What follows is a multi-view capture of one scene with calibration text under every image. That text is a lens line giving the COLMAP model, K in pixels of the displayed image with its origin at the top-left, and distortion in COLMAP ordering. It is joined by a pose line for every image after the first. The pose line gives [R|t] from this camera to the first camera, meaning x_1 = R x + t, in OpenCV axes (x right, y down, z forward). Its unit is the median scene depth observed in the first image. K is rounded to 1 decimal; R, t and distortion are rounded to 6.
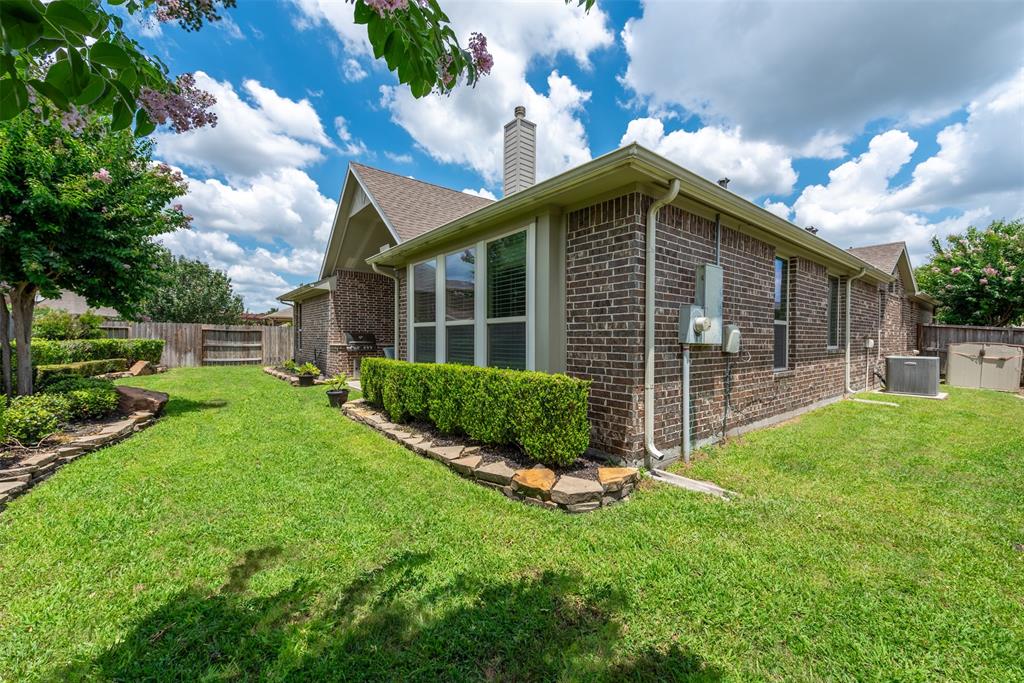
lens RADIAL K [[403.7, 0, 512.0], [0, 403.7, 341.5], [0, 0, 1]] dist [0.000235, -0.000145]
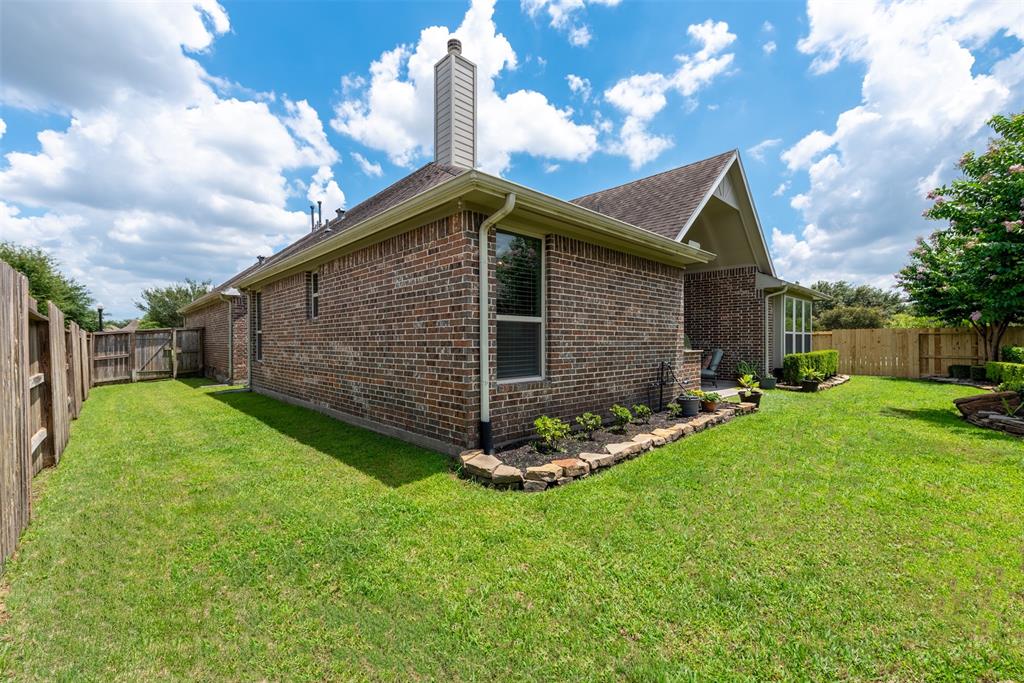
lens RADIAL K [[408.6, 0, 512.0], [0, 408.6, 341.5], [0, 0, 1]] dist [-0.018264, -0.000521]
pose [[-0.085846, -0.009604, 0.996262, -0.848207], [0.009954, 0.999895, 0.010497, -0.013659], [-0.996259, 0.010818, -0.085741, 1.044273]]
